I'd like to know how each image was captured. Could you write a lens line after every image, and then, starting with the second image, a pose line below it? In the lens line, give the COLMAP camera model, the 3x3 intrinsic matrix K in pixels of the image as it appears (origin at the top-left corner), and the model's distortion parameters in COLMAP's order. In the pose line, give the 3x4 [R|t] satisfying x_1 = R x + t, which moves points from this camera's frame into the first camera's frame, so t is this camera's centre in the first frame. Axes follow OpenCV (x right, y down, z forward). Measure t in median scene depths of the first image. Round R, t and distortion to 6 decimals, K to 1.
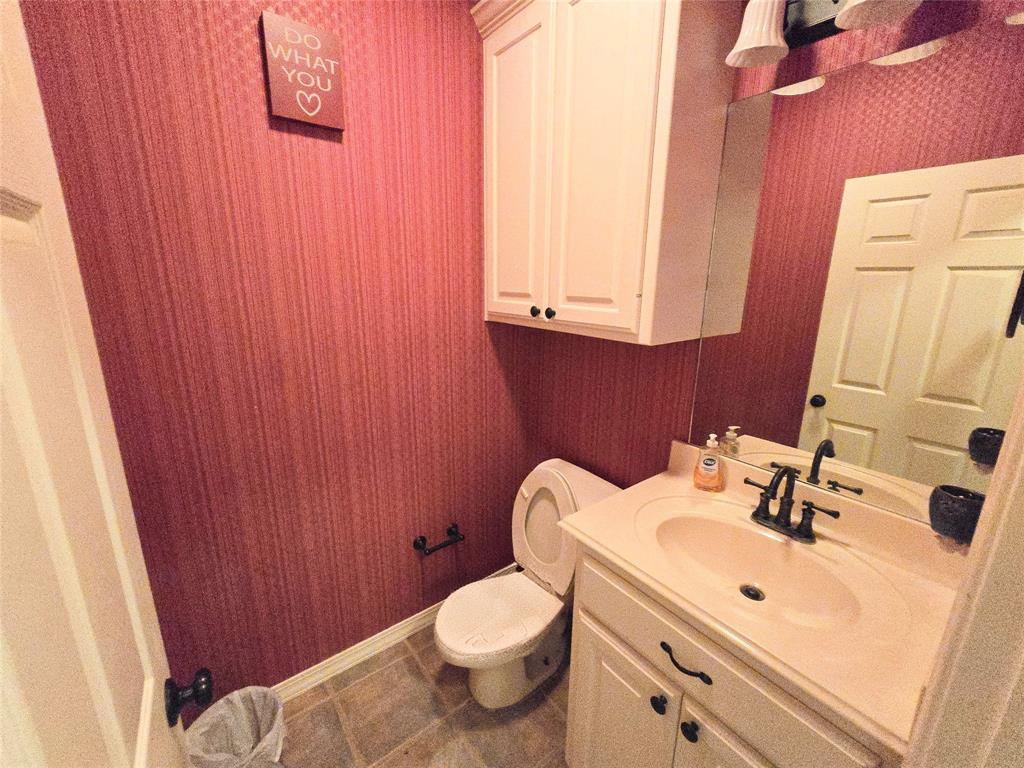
lens RADIAL K [[419.1, 0, 512.3], [0, 419.1, 387.1], [0, 0, 1]] dist [-0.002409, -0.000184]
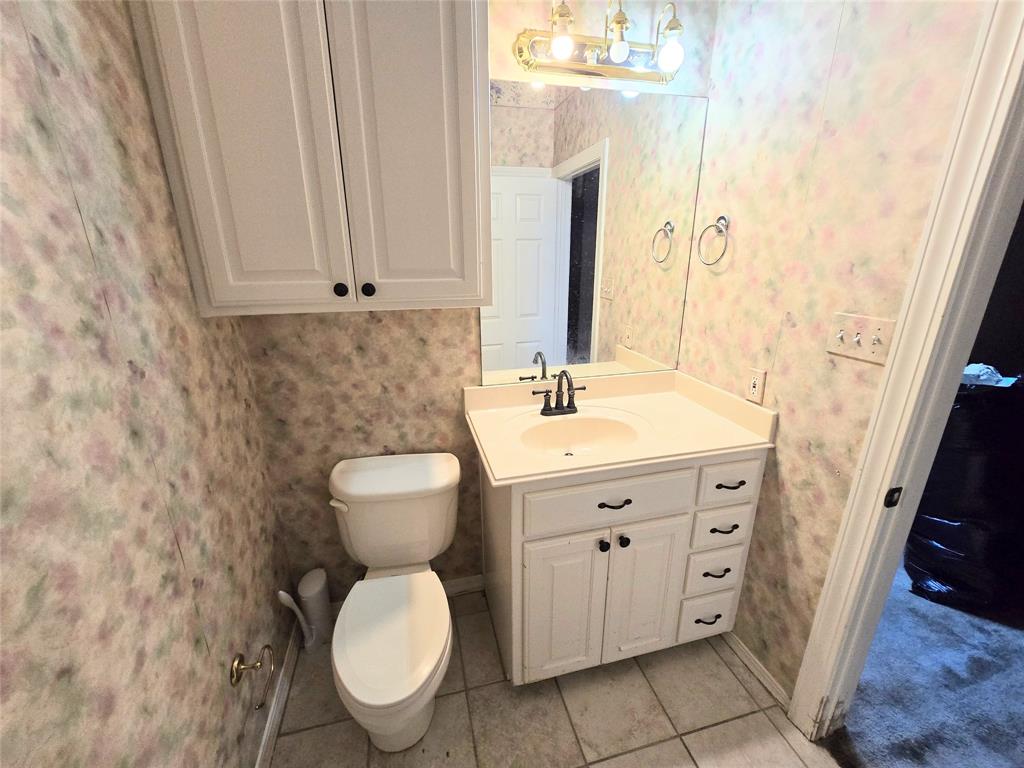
lens RADIAL K [[419.1, 0, 511.8], [0, 419.1, 383.6], [0, 0, 1]] dist [-0.002409, -0.000184]
pose [[0.380368, -0.292628, 0.877319, -0.745345], [0.244381, 0.946707, 0.209819, -0.126560], [-0.891963, 0.134592, 0.431610, 0.504114]]
